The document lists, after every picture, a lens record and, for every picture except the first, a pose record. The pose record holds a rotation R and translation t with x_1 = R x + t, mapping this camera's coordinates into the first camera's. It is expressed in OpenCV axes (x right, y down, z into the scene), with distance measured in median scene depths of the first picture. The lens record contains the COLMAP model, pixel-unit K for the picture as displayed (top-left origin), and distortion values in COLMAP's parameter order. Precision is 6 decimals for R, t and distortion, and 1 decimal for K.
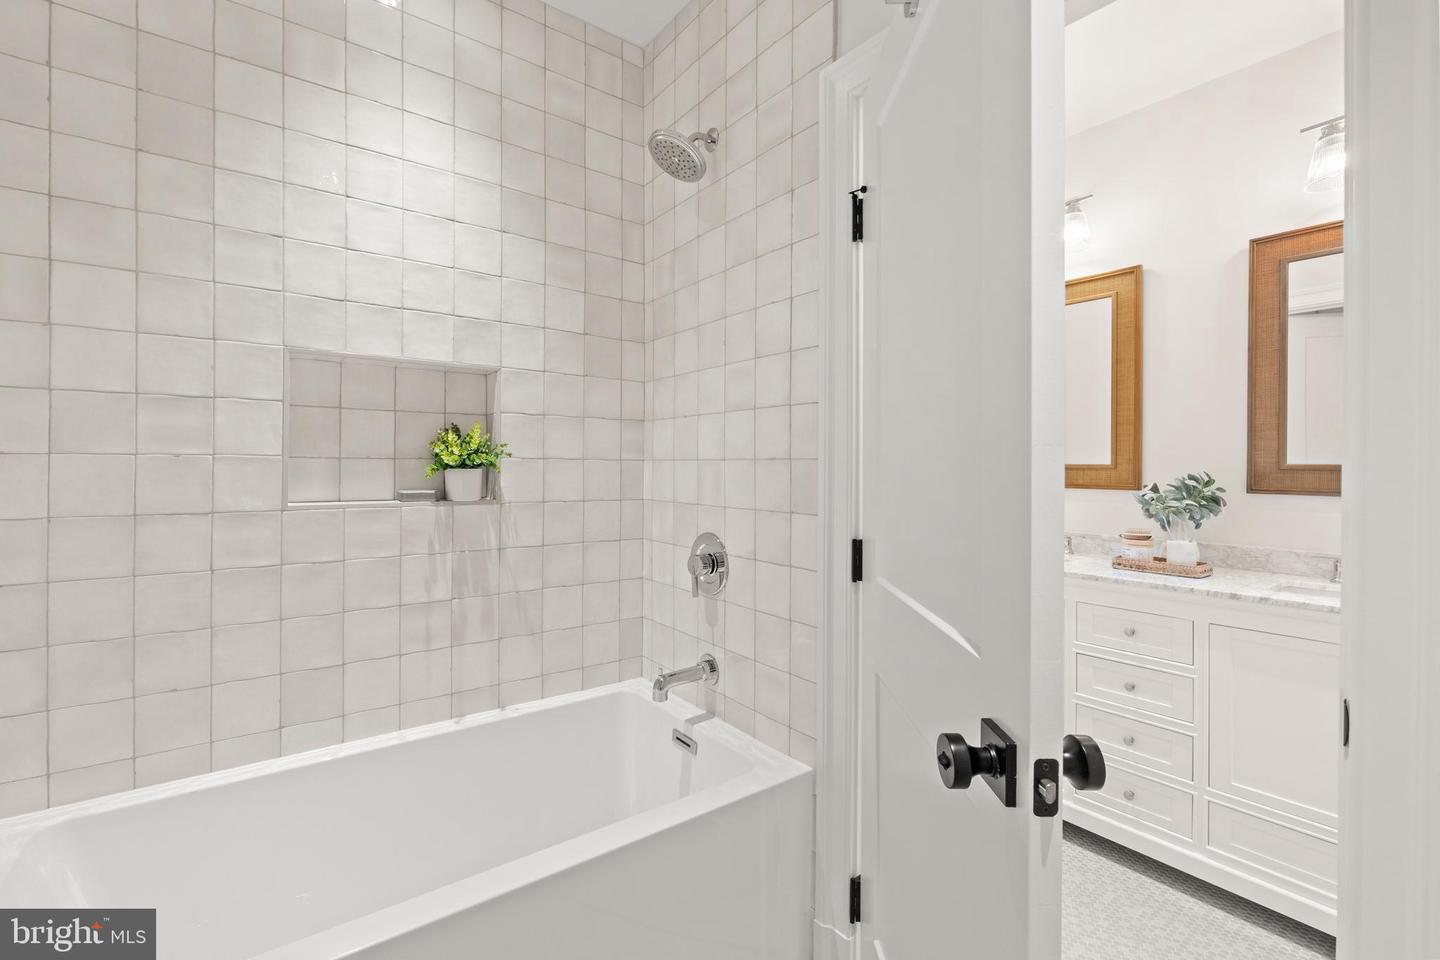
lens RADIAL K [[630.5, 0, 720.0], [0, 630.5, 480.0], [0, 0, 1]] dist [-0.003093, 0.000335]
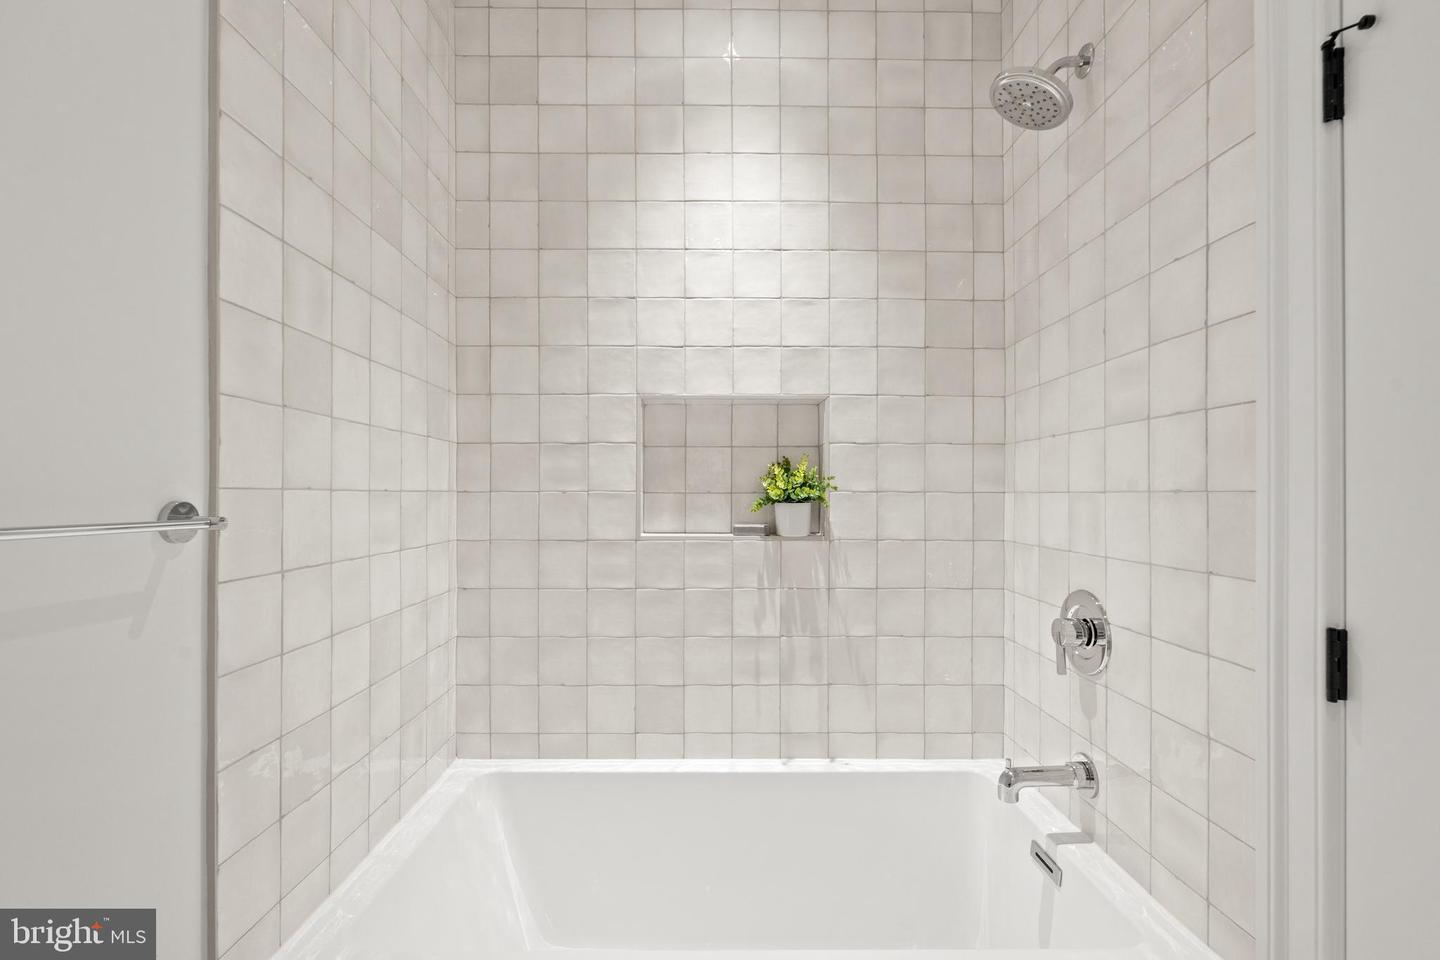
lens RADIAL K [[637.0, 0, 717.5], [0, 637.0, 501.1], [0, 0, 1]] dist [-0.000743, 0.000106]
pose [[0.803722, 0.002591, -0.594999, 0.085820], [-0.010761, 0.999890, -0.010181, -0.009861], [0.594907, 0.014585, 0.803662, 0.146098]]
